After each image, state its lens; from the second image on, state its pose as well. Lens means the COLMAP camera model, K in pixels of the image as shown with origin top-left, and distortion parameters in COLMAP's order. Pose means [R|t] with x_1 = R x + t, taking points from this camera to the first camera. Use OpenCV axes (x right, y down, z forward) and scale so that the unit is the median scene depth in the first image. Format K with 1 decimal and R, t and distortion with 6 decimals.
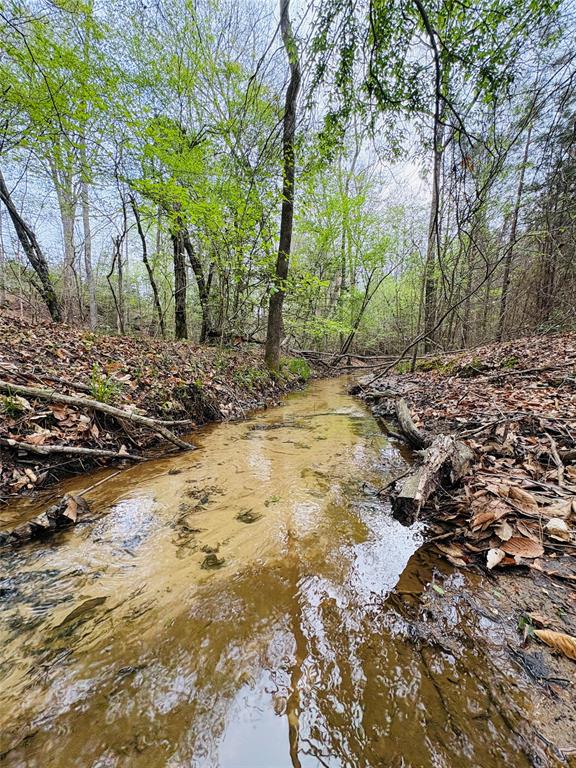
lens RADIAL K [[305.0, 0, 290.5], [0, 305.0, 386.2], [0, 0, 1]] dist [0.000613, -0.000398]
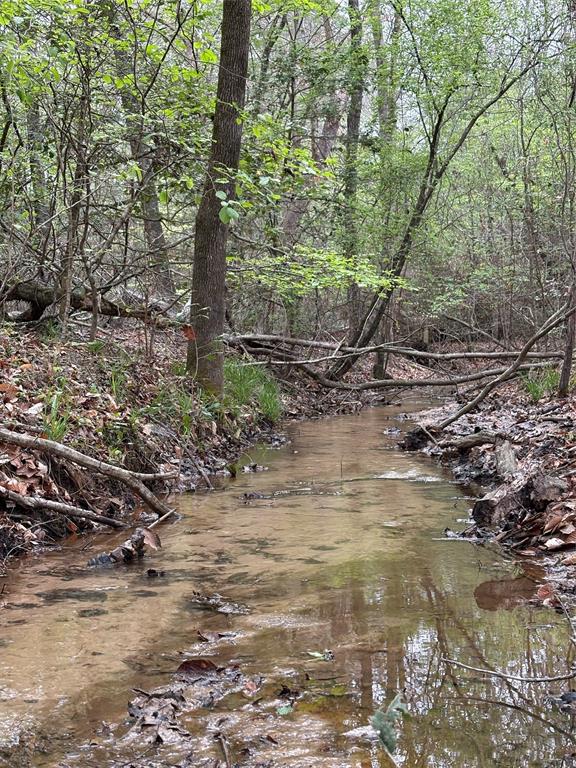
lens RADIAL K [[1158.5, 0, 288.0], [0, 1158.5, 384.0], [0, 0, 1]] dist [0.233632, -0.005492]
pose [[0.992786, -0.008102, 0.119623, -0.116145], [0.015464, 0.998034, -0.060744, 0.023464], [-0.118896, 0.062155, 0.990959, -0.437304]]
